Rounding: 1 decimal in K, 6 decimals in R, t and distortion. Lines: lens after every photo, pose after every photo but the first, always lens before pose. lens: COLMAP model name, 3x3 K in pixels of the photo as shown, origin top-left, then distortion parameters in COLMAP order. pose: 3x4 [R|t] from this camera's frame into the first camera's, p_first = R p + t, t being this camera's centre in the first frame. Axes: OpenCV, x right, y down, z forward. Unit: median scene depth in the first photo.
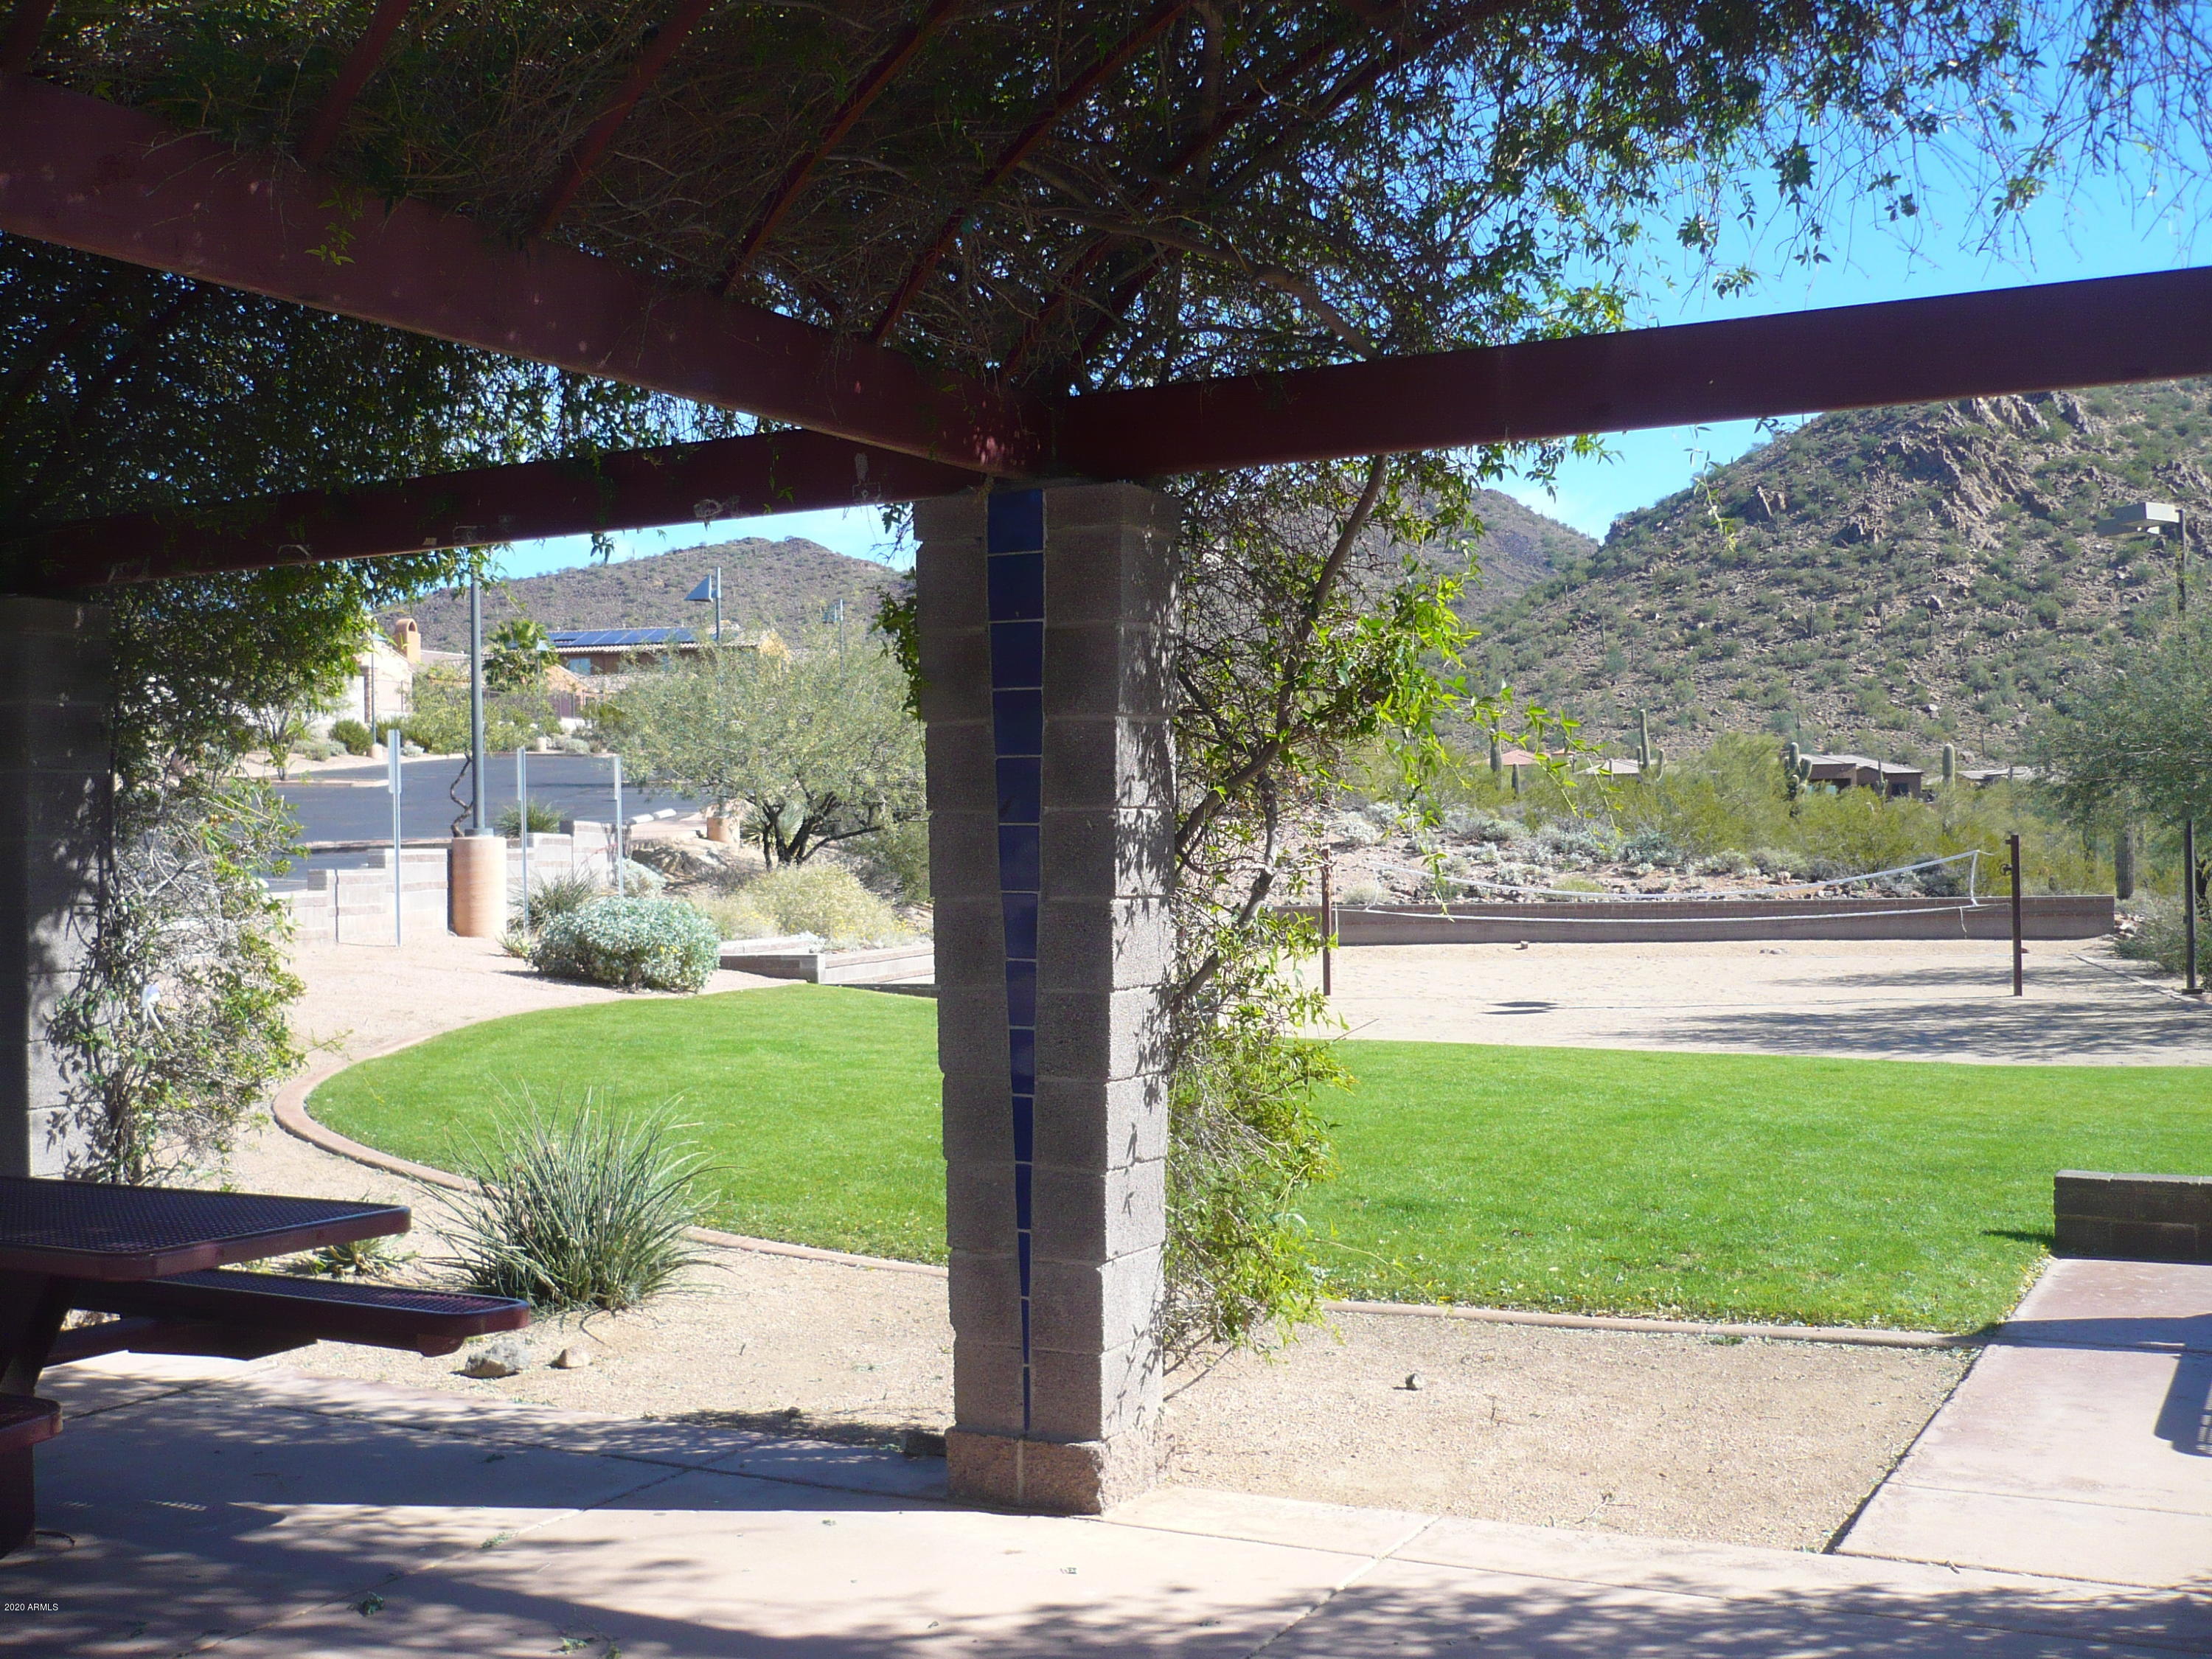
lens RADIAL K [[2366.5, 0, 1155.6], [0, 2366.5, 825.3], [0, 0, 1]] dist [-0.065037, 0.038191]
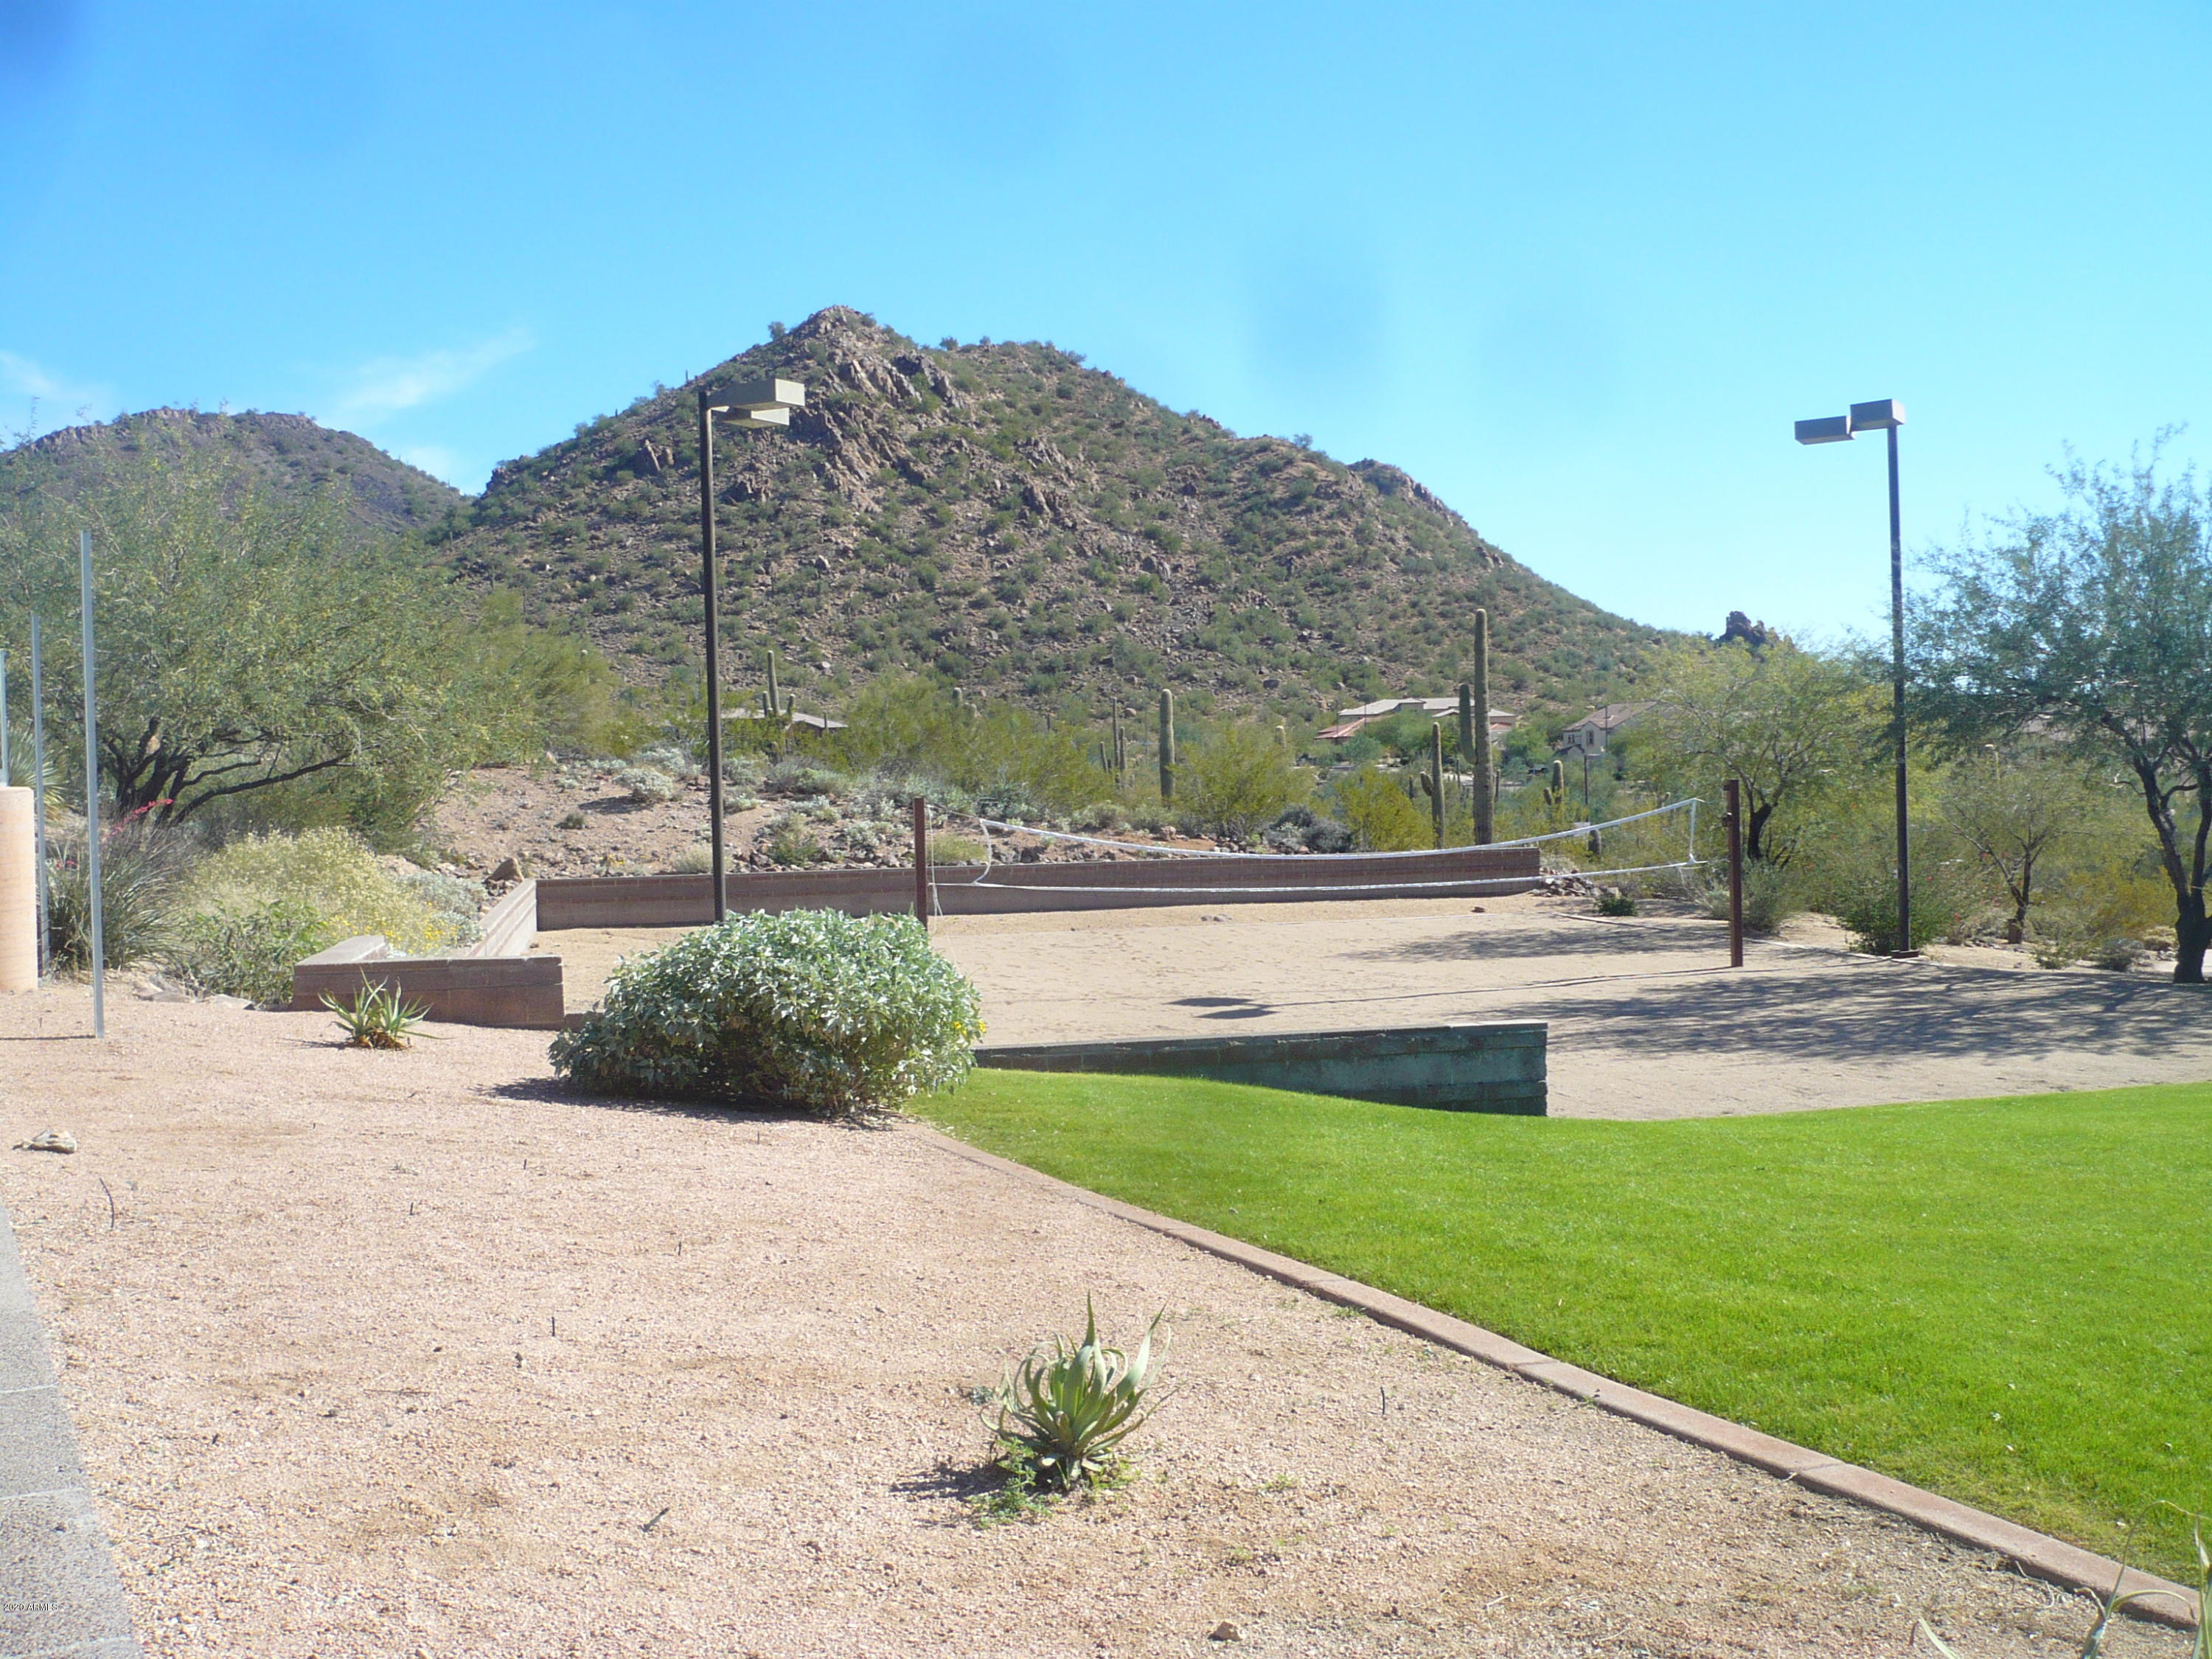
lens RADIAL K [[2361.9, 0, 1139.1], [0, 2361.9, 818.0], [0, 0, 1]] dist [-0.061076, 0.011905]
pose [[0.890847, -0.010832, 0.454174, -0.122640], [0.003788, 0.999858, 0.016418, 0.001814], [-0.454287, -0.012905, 0.890762, 0.189435]]
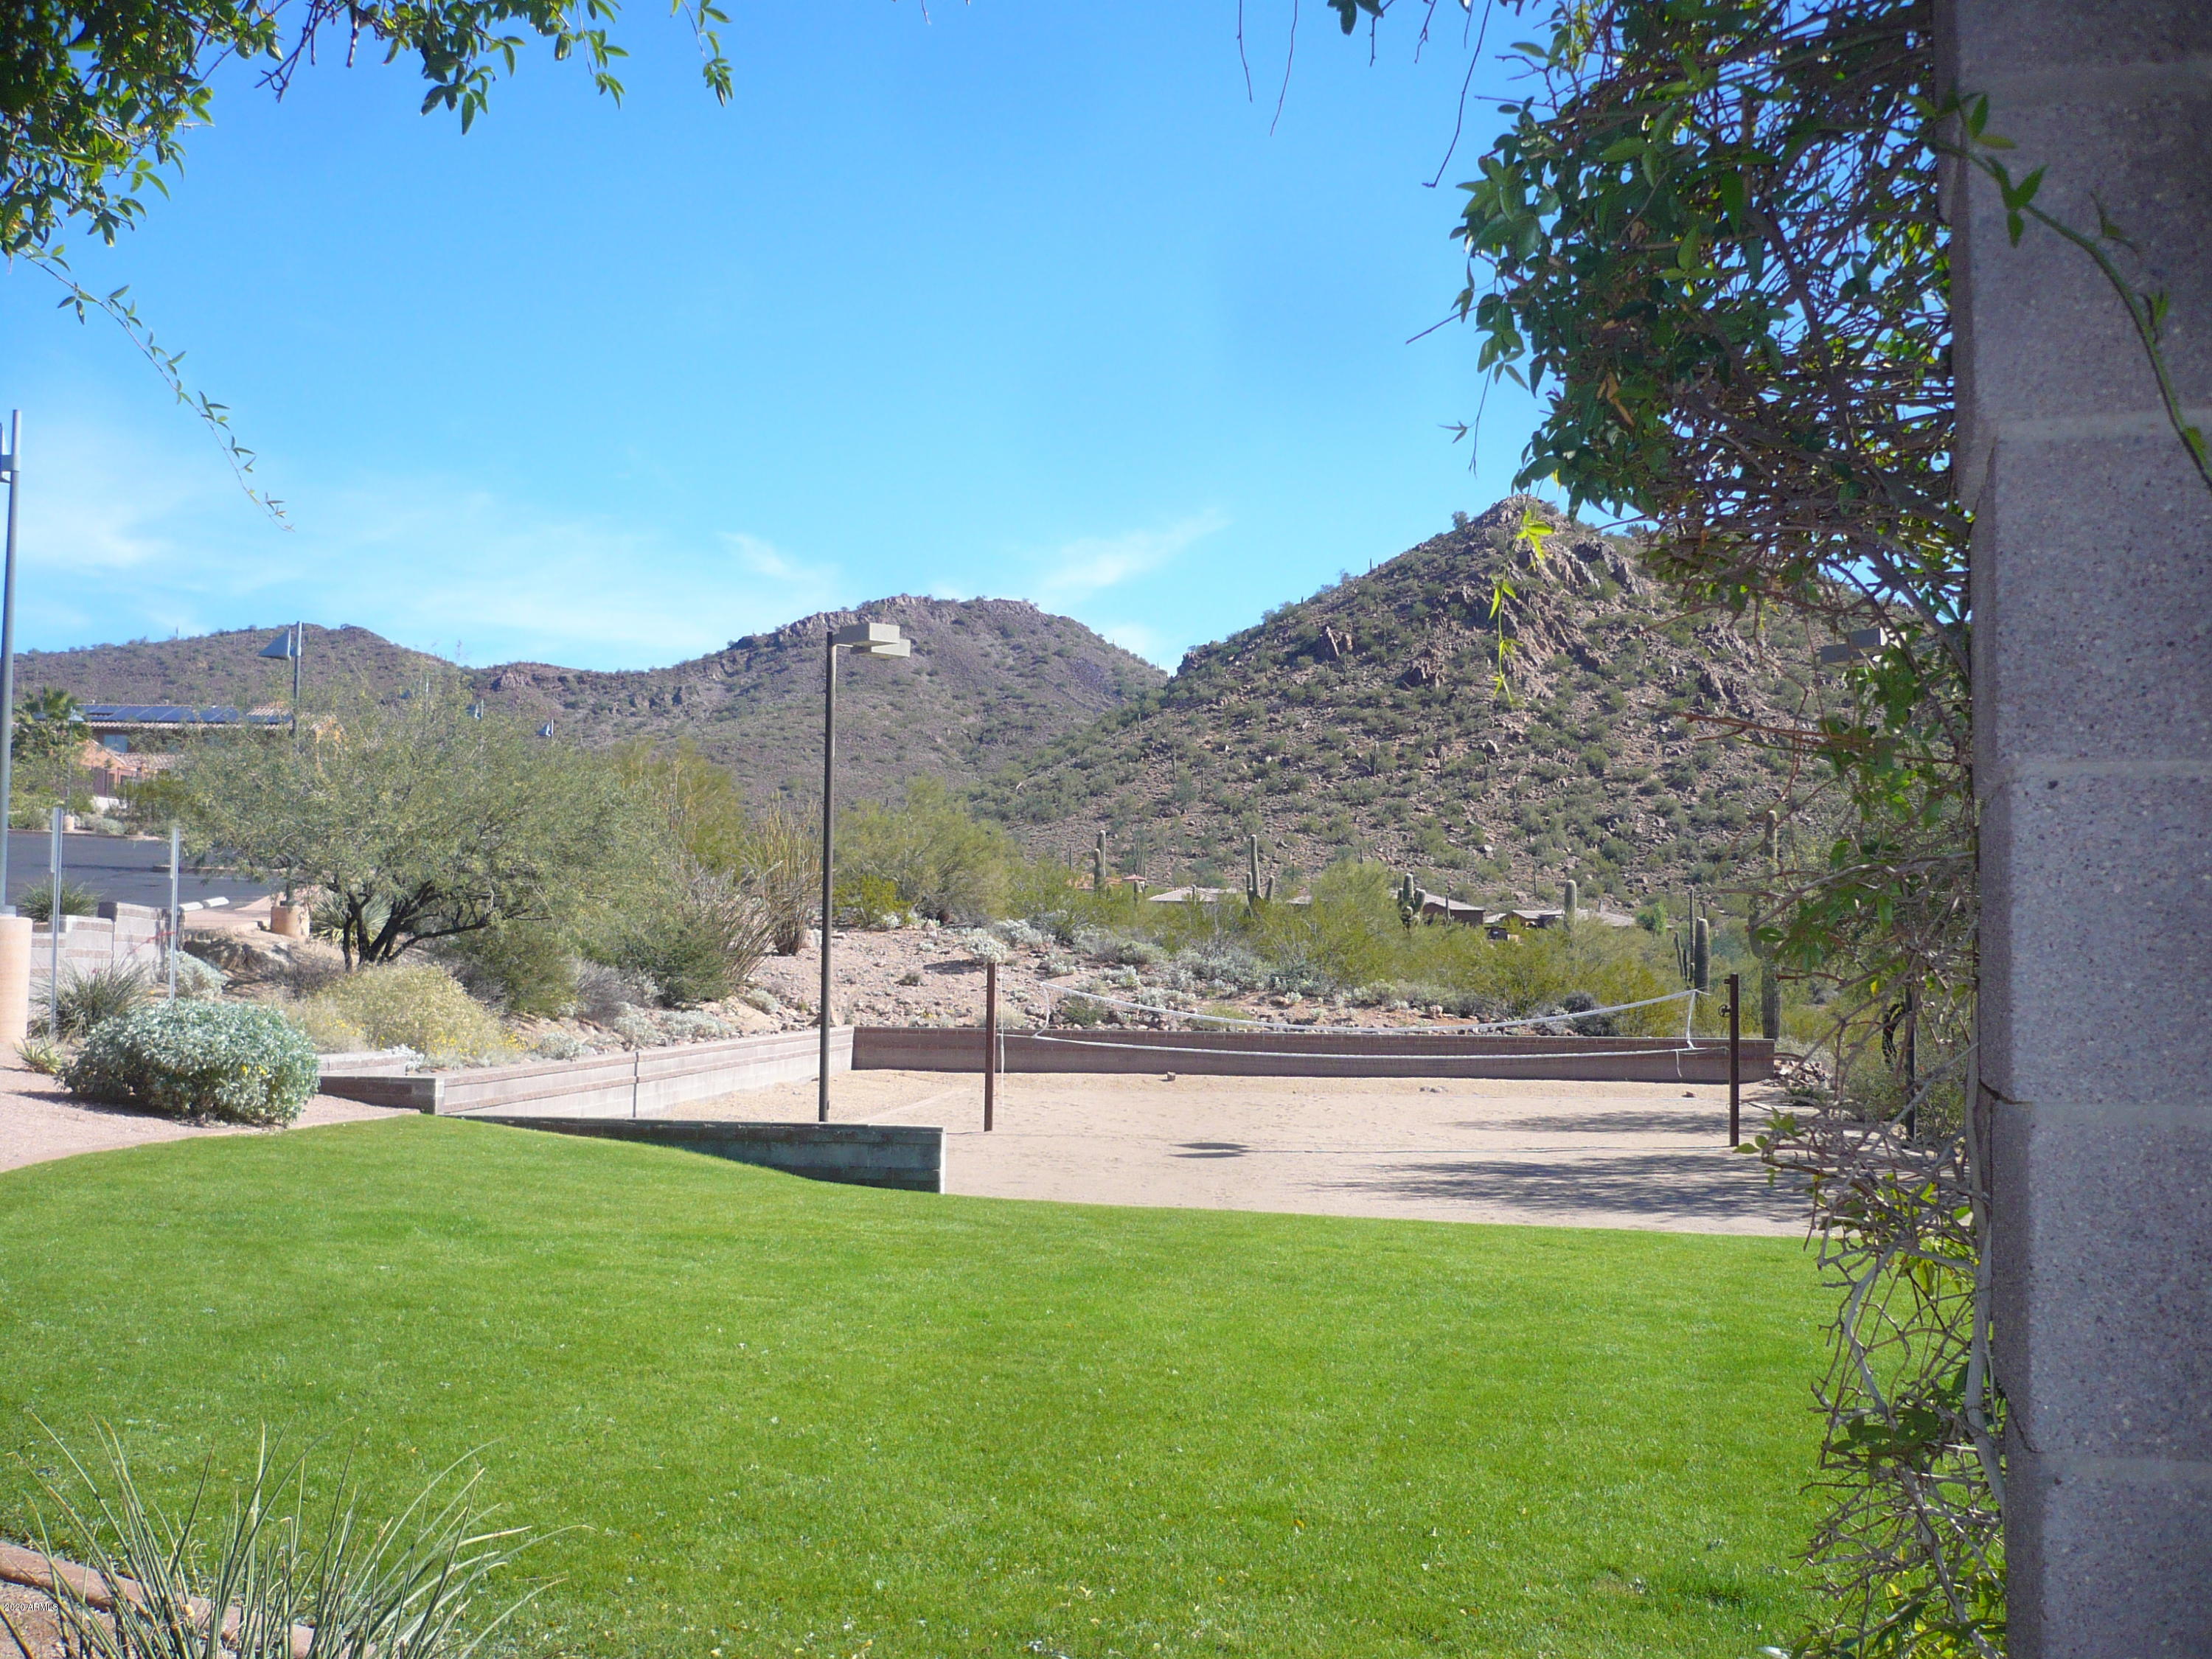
lens RADIAL K [[2361.9, 0, 1139.1], [0, 2361.9, 818.0], [0, 0, 1]] dist [-0.061076, 0.011905]
pose [[0.983555, 0.042437, 0.175554, -0.020622], [-0.032987, 0.997863, -0.056400, 0.001519], [-0.177573, 0.049681, 0.982853, 0.068116]]
